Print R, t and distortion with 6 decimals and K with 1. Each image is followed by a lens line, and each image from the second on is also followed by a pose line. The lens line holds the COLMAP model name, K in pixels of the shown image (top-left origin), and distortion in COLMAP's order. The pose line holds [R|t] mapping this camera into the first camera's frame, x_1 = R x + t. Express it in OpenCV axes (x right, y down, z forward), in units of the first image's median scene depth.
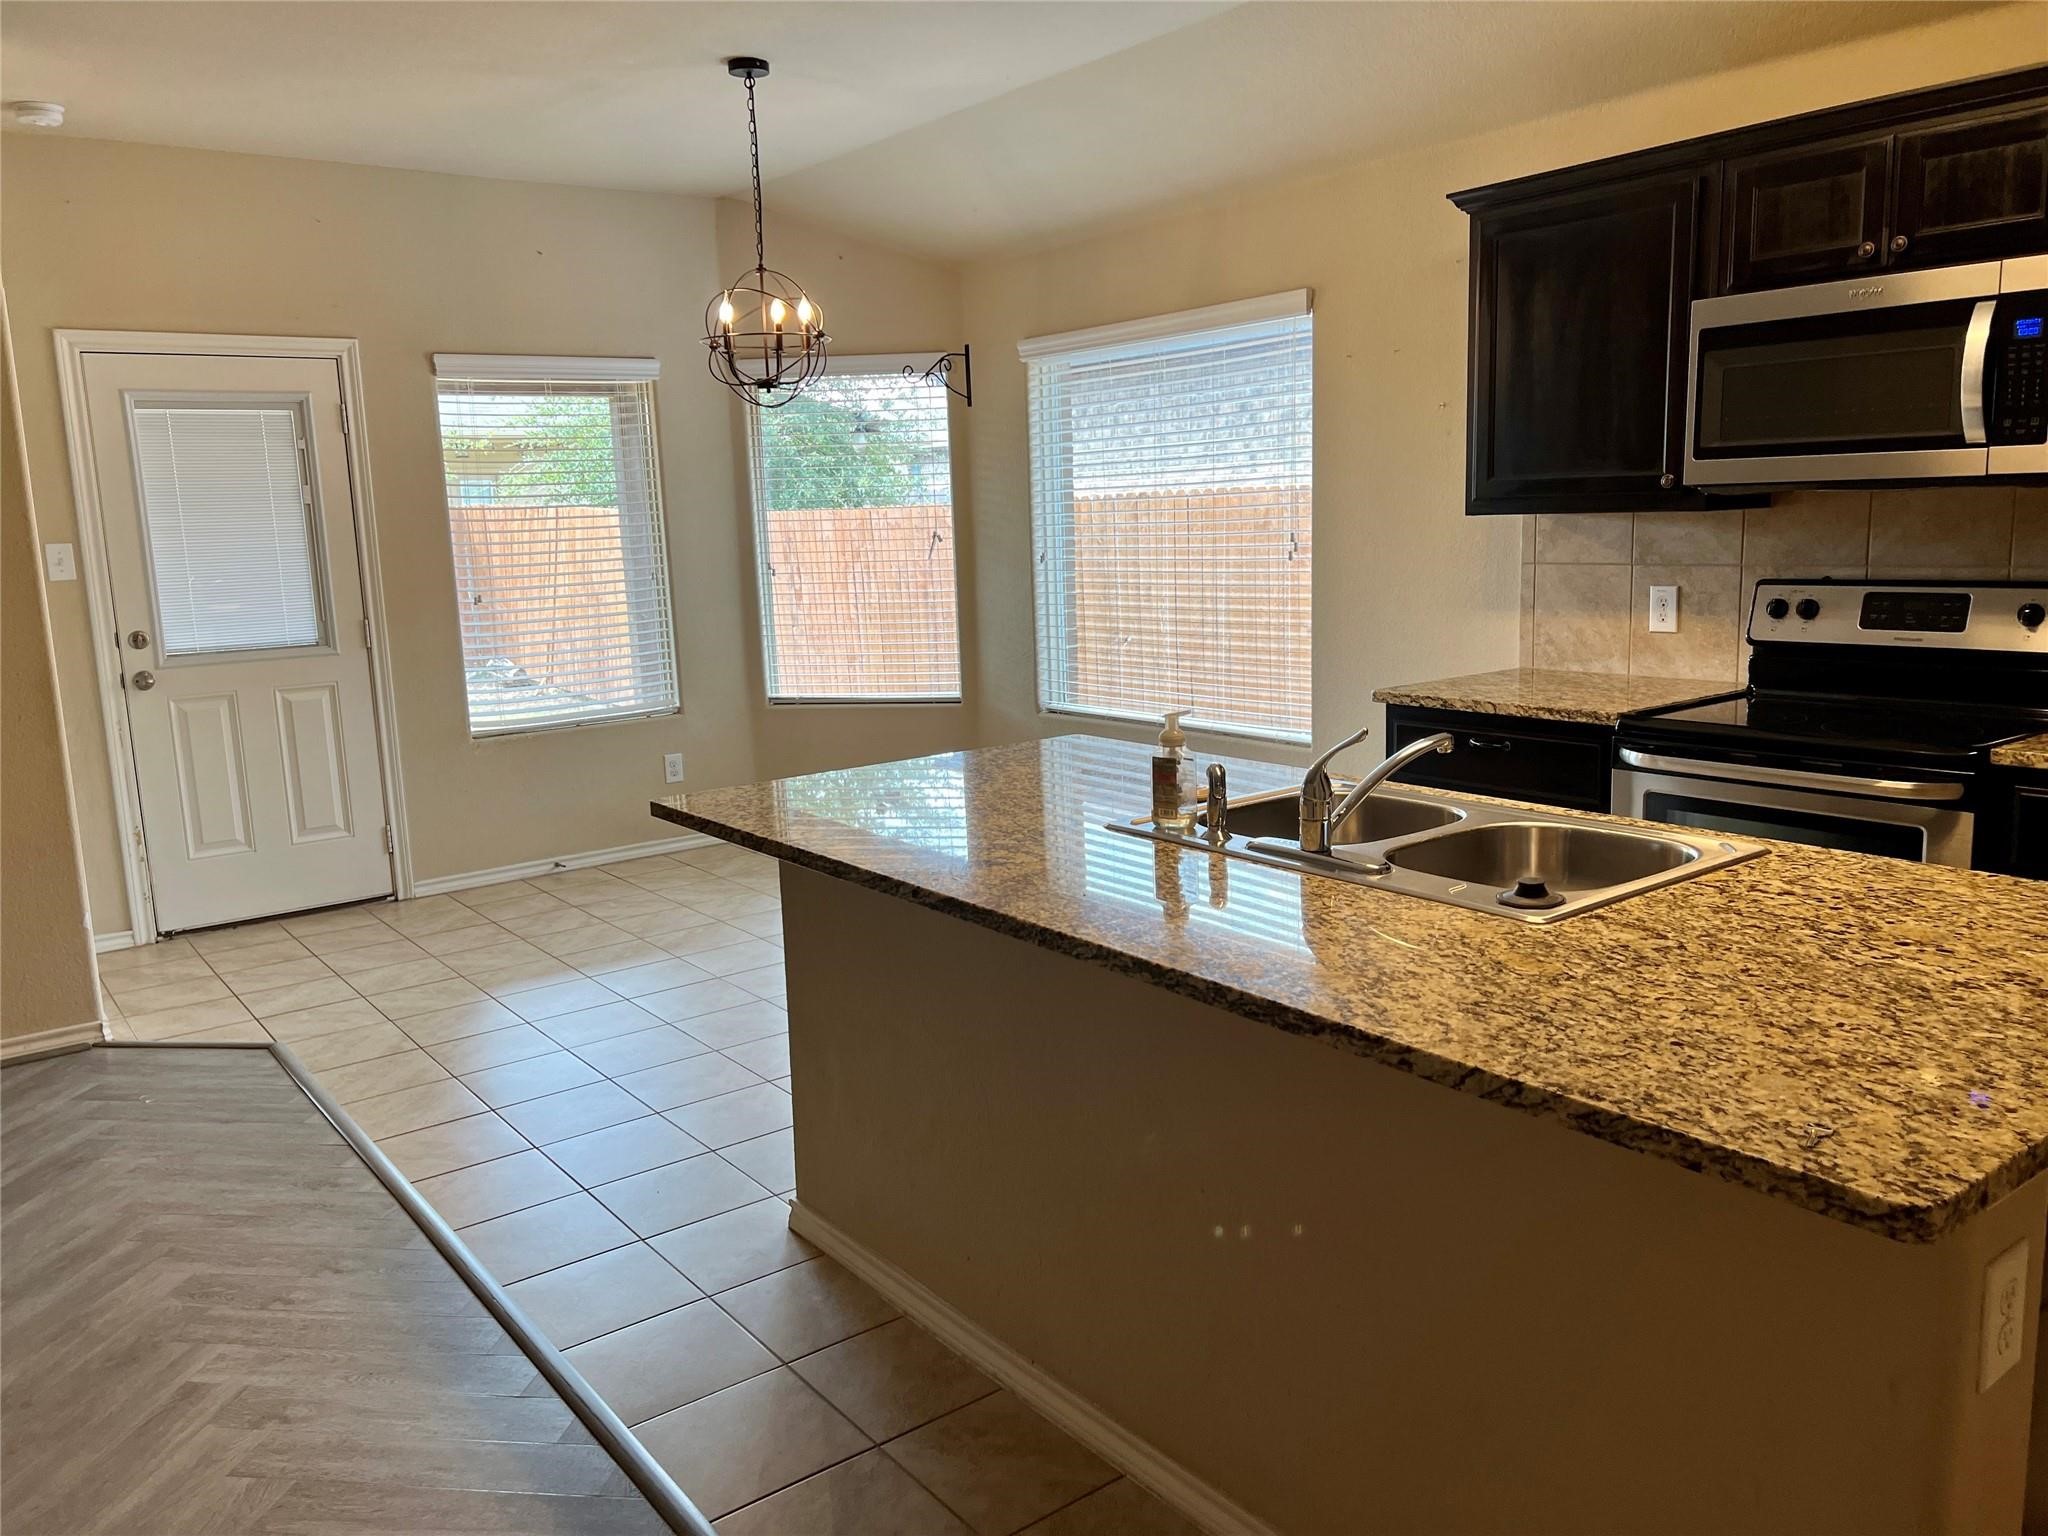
lens RADIAL K [[1542.5, 0, 1024.9], [0, 1542.5, 756.6], [0, 0, 1]] dist [0.039429, -0.042633]
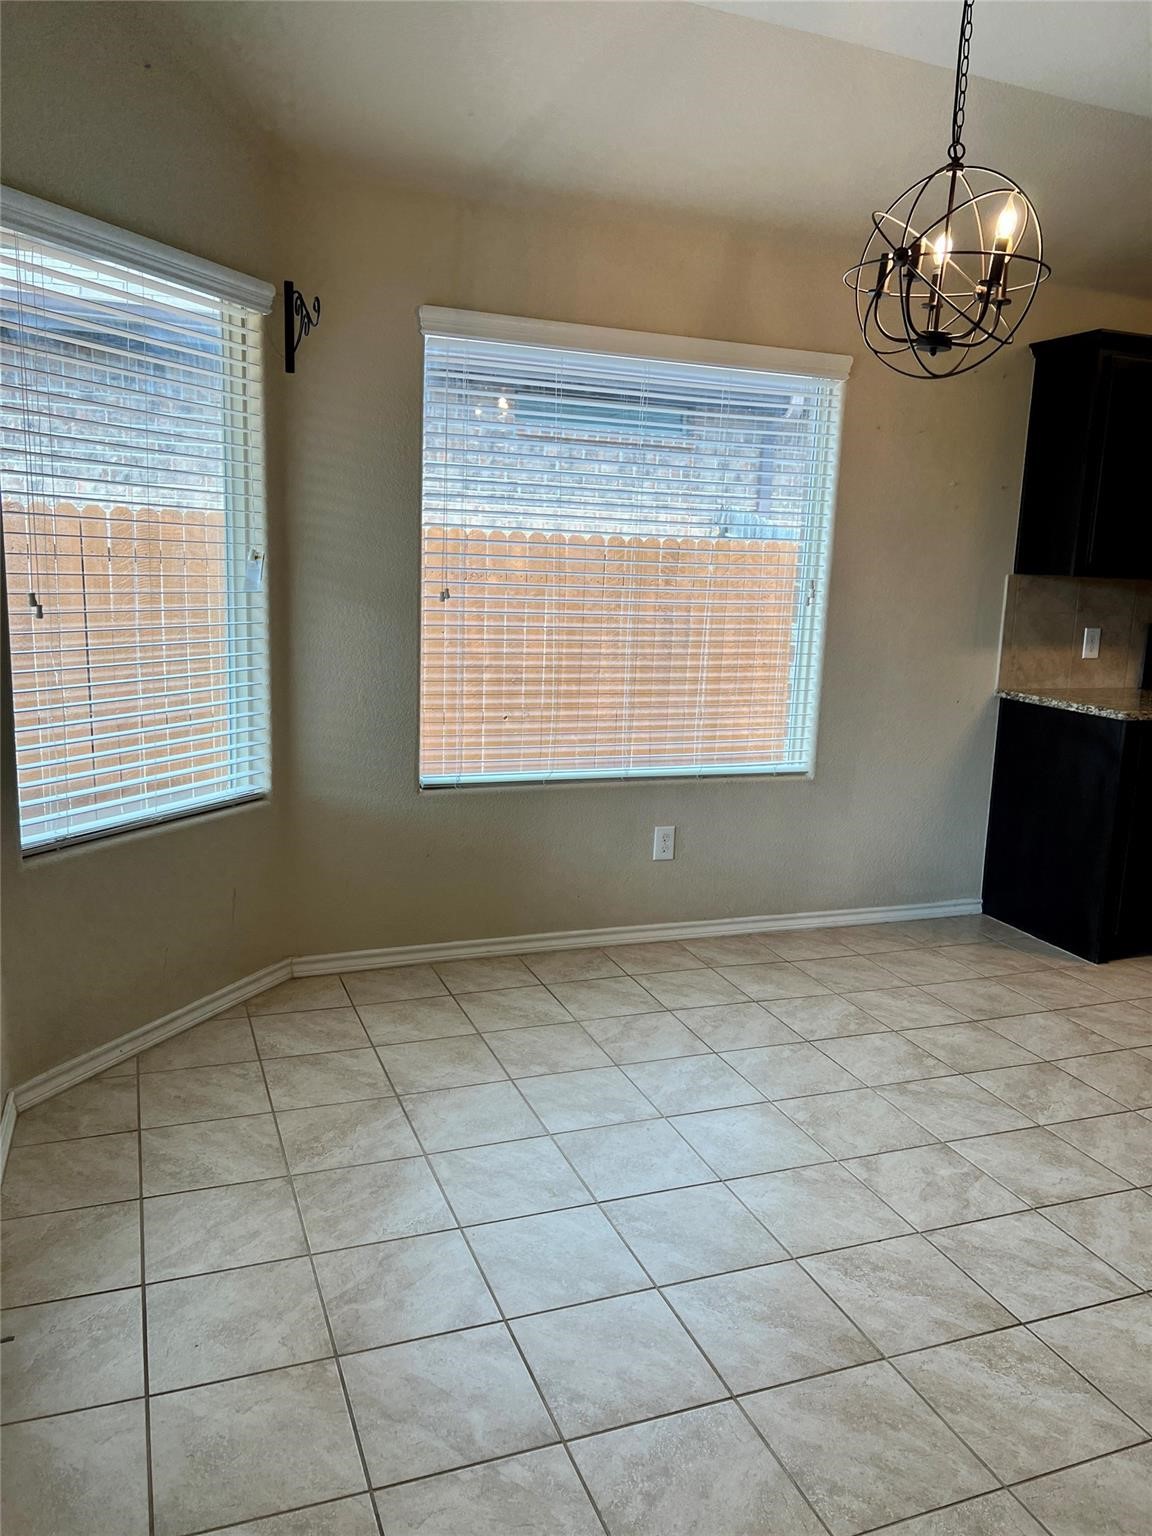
lens RADIAL K [[1156.9, 0, 577.1], [0, 1156.9, 763.9], [0, 0, 1]] dist [0.039429, -0.042633]
pose [[0.263476, -0.123313, 0.956752, -0.768407], [0.104099, 0.989639, 0.098885, -0.133650], [-0.959033, 0.073543, 0.273583, 1.100986]]
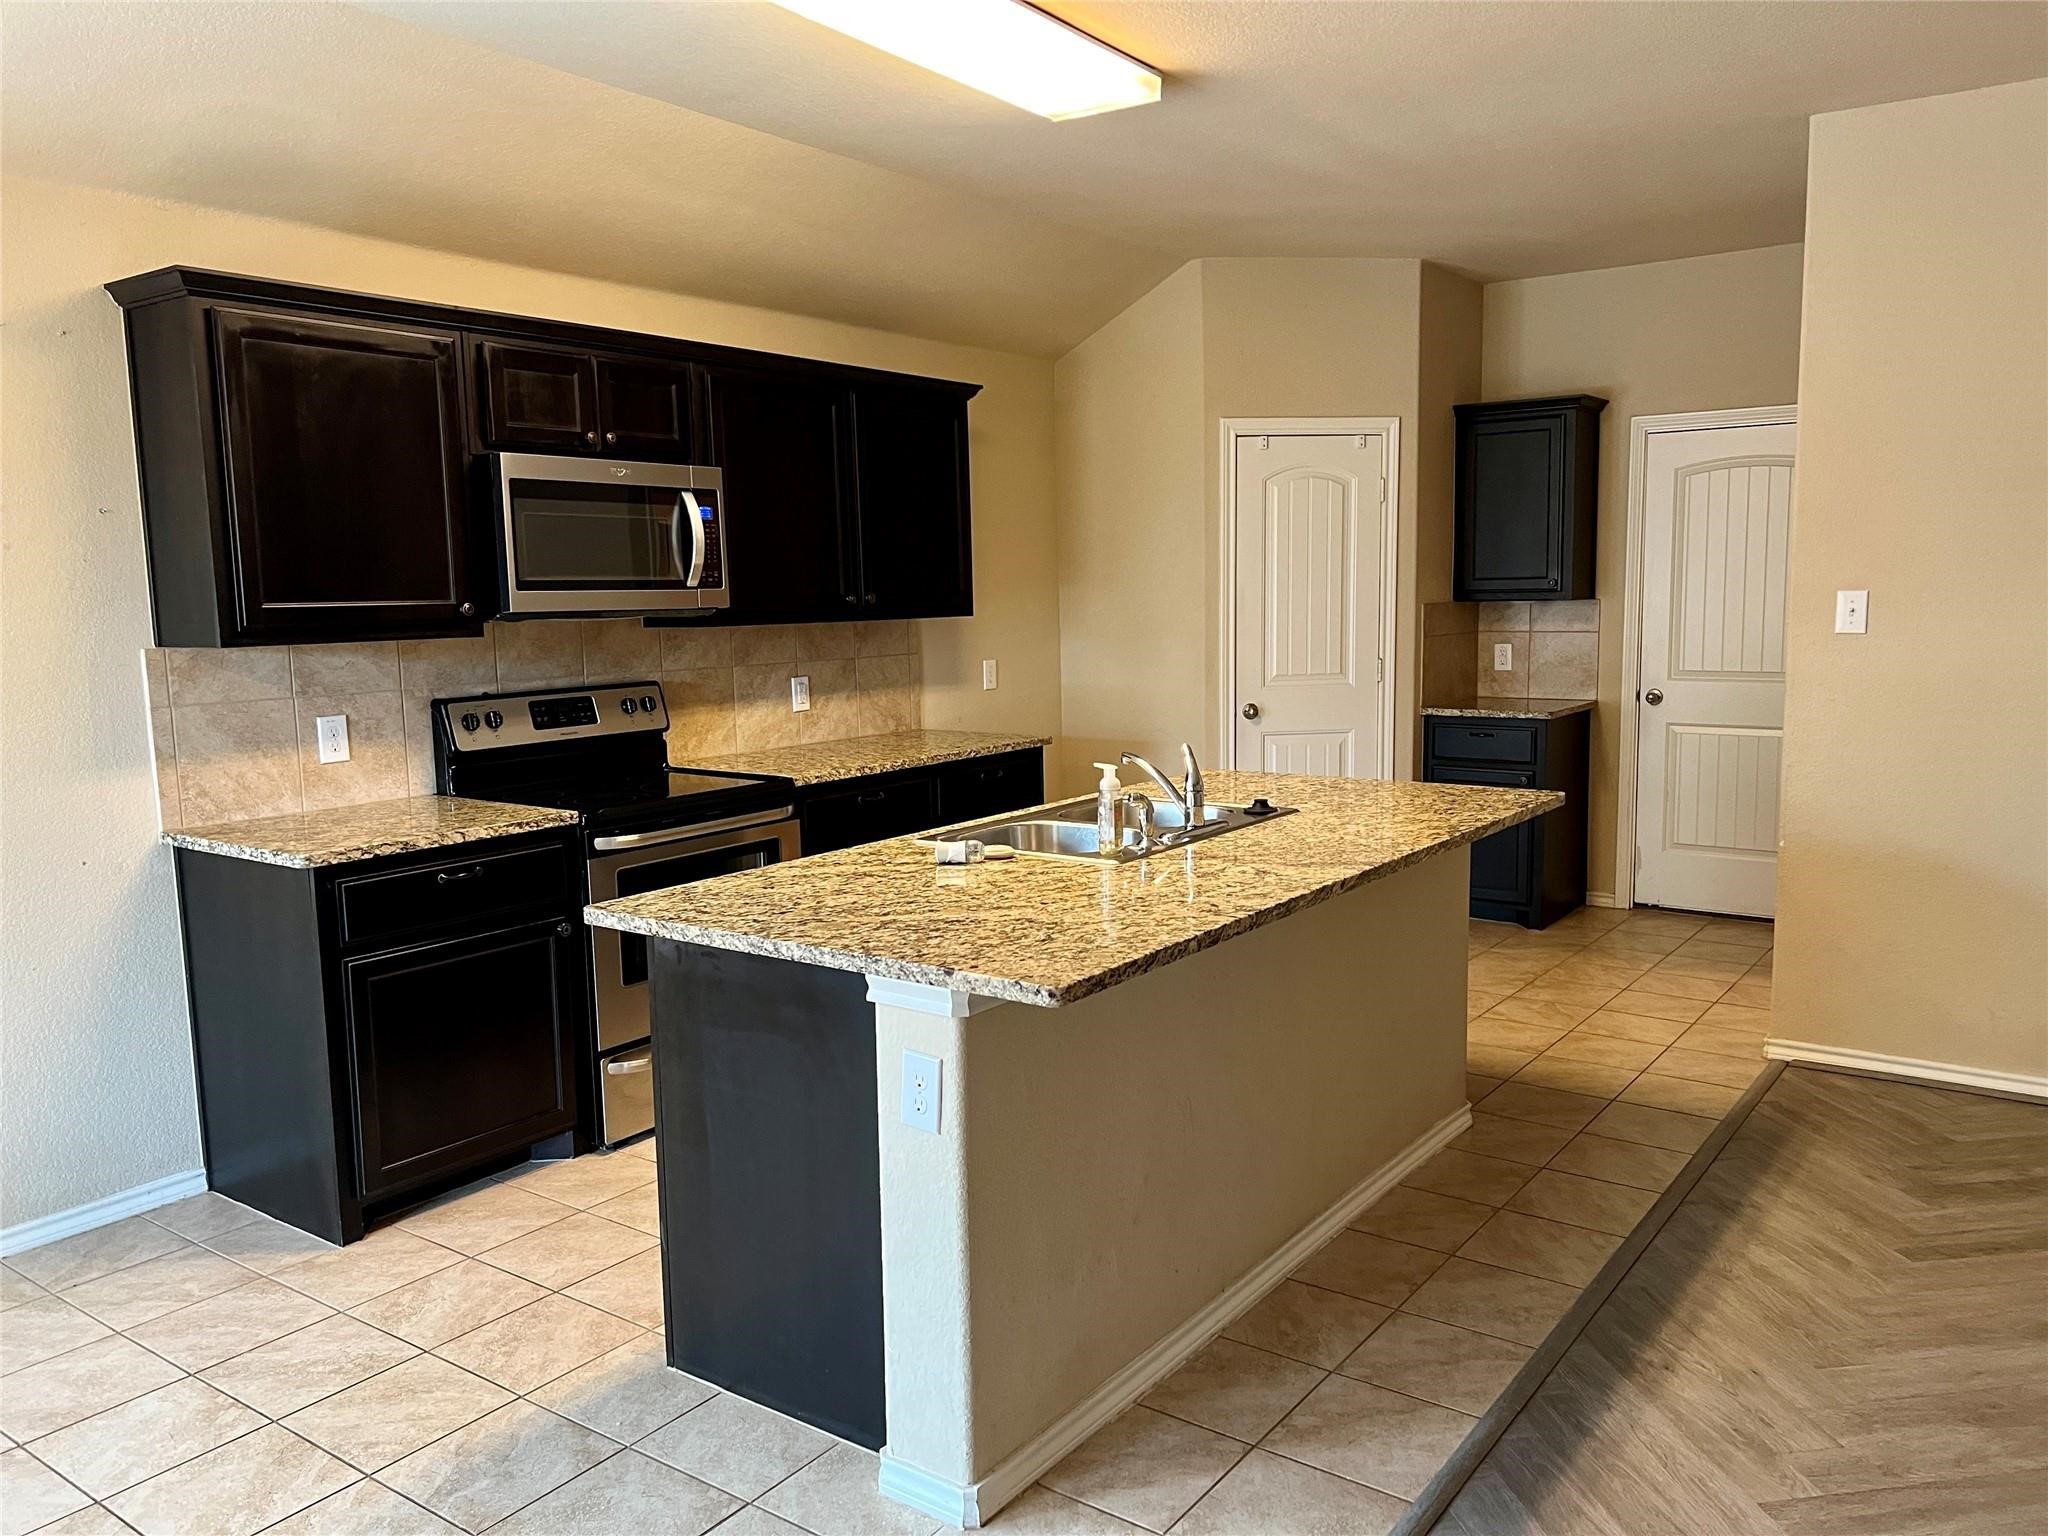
lens RADIAL K [[1542.5, 0, 1026.6], [0, 1542.5, 771.8], [0, 0, 1]] dist [0.039429, -0.042633]
pose [[-0.291453, -0.074822, 0.953654, -0.626300], [0.186150, 0.973442, 0.133265, -0.116333], [-0.938298, 0.216363, -0.269785, 0.798536]]
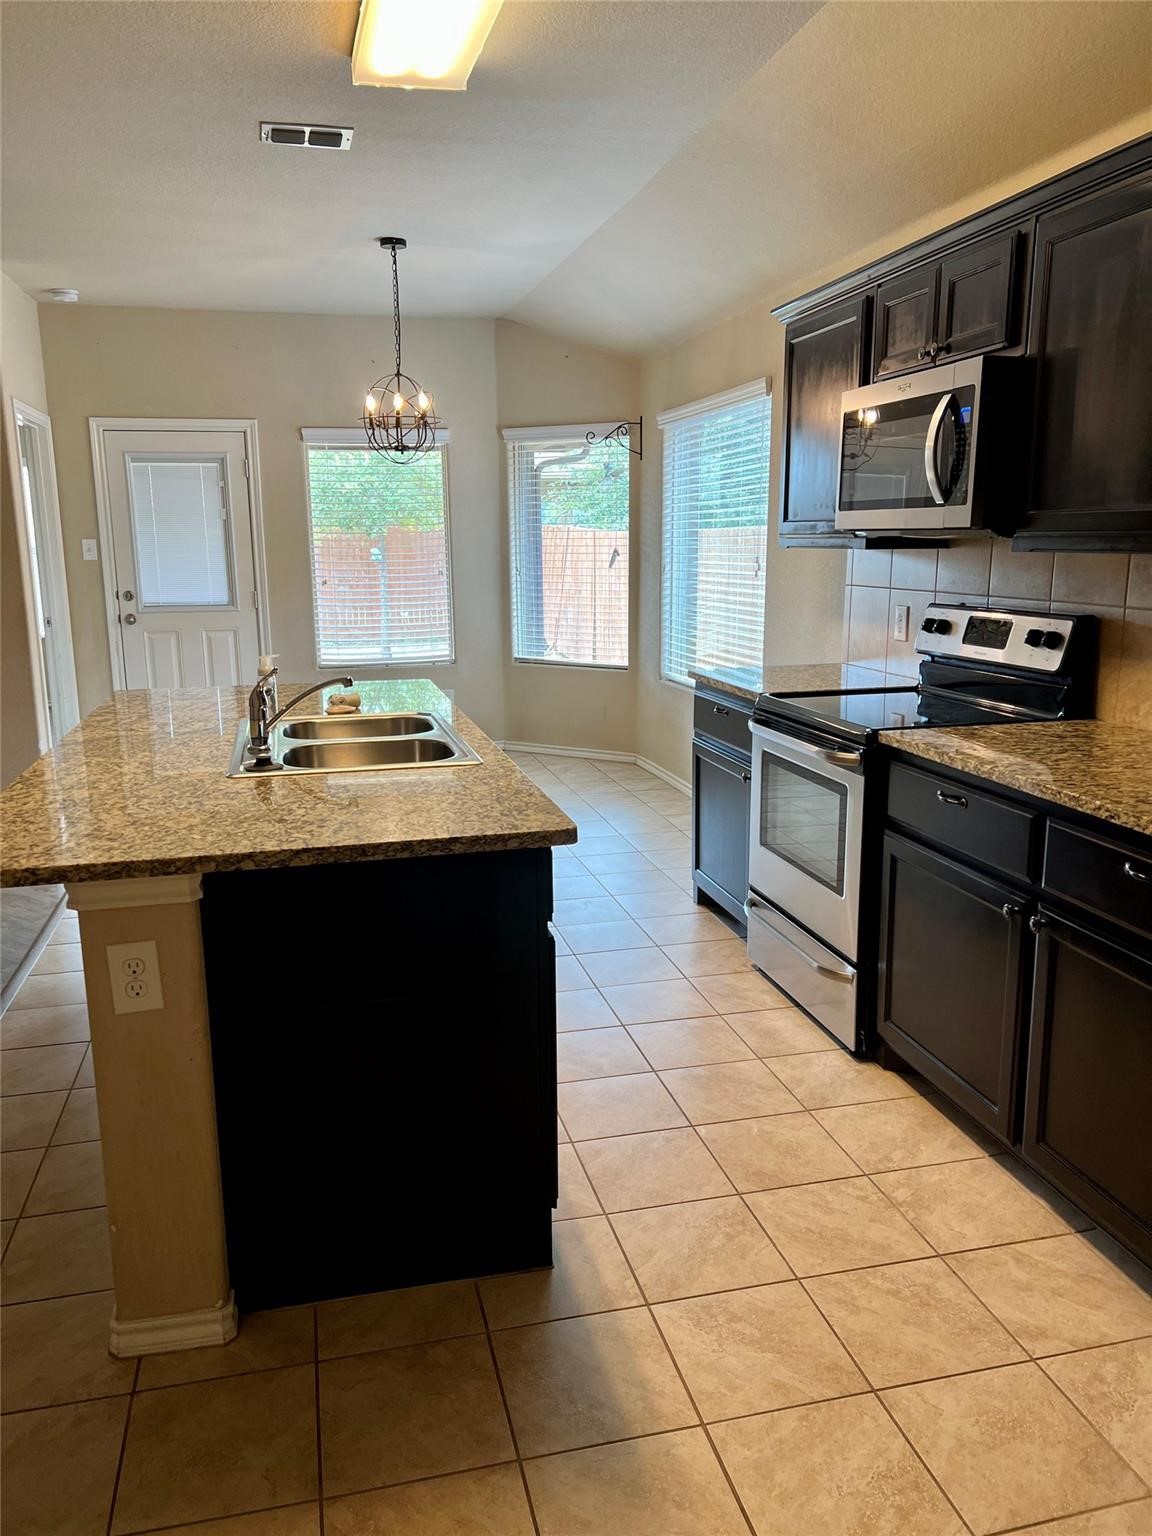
lens RADIAL K [[1156.9, 0, 571.2], [0, 1156.9, 781.8], [0, 0, 1]] dist [0.039429, -0.042633]
pose [[0.915755, 0.109903, -0.386413, 0.514969], [-0.088532, 0.993414, 0.072735, -0.007389], [0.391862, -0.032398, 0.919454, -0.024116]]
